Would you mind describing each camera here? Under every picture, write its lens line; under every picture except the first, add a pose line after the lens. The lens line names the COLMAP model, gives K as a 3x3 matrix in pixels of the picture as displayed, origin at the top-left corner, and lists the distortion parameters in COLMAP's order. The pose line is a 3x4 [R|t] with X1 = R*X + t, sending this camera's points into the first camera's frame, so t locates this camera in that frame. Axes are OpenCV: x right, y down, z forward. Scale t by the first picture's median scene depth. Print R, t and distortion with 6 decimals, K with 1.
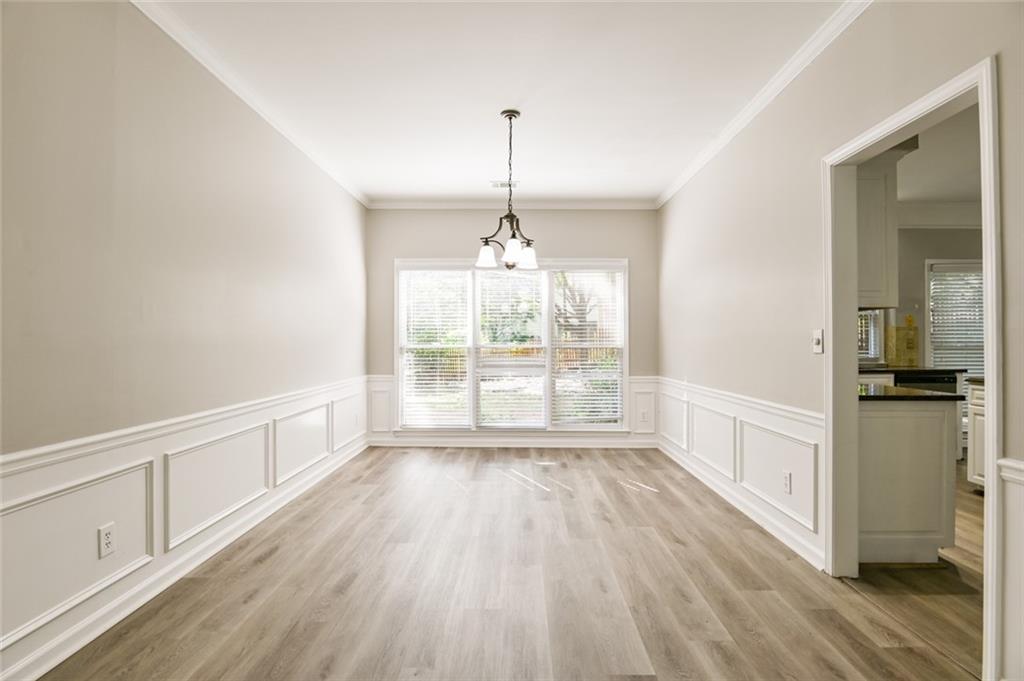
lens RADIAL K [[502.3, 0, 512.0], [0, 502.3, 340.5], [0, 0, 1]] dist [-0.018891, -0.000640]
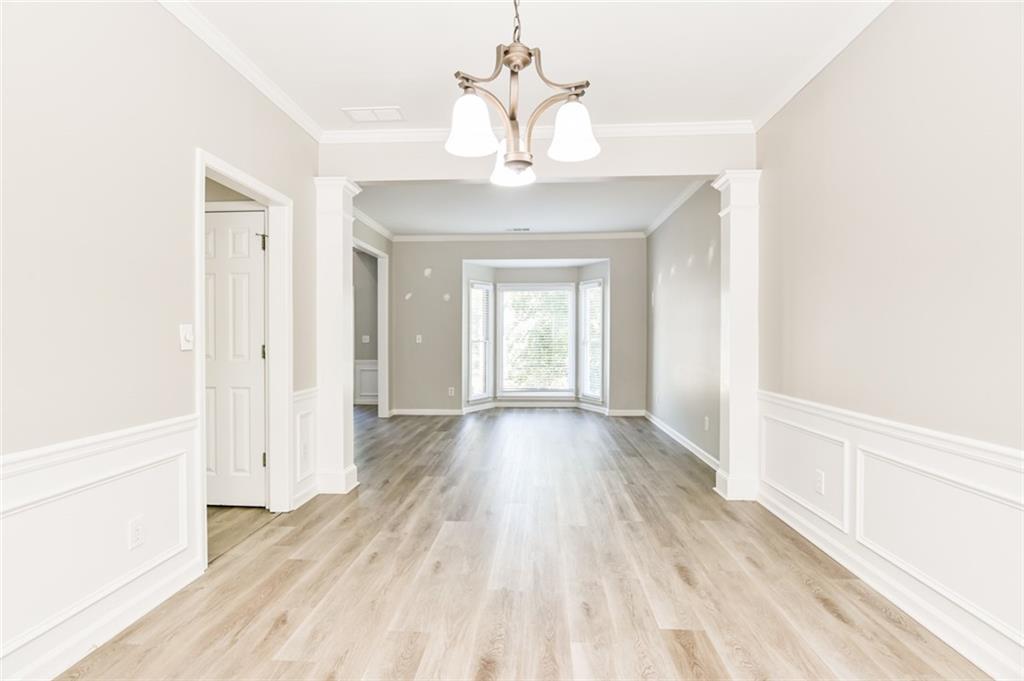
lens RADIAL K [[502.3, 0, 512.0], [0, 502.3, 340.5], [0, 0, 1]] dist [-0.018891, -0.000640]
pose [[-0.999116, 0.001261, 0.042027, -0.024527], [0.001282, 0.999999, 0.000464, 0.008965], [-0.042026, 0.000517, -0.999116, 2.074122]]
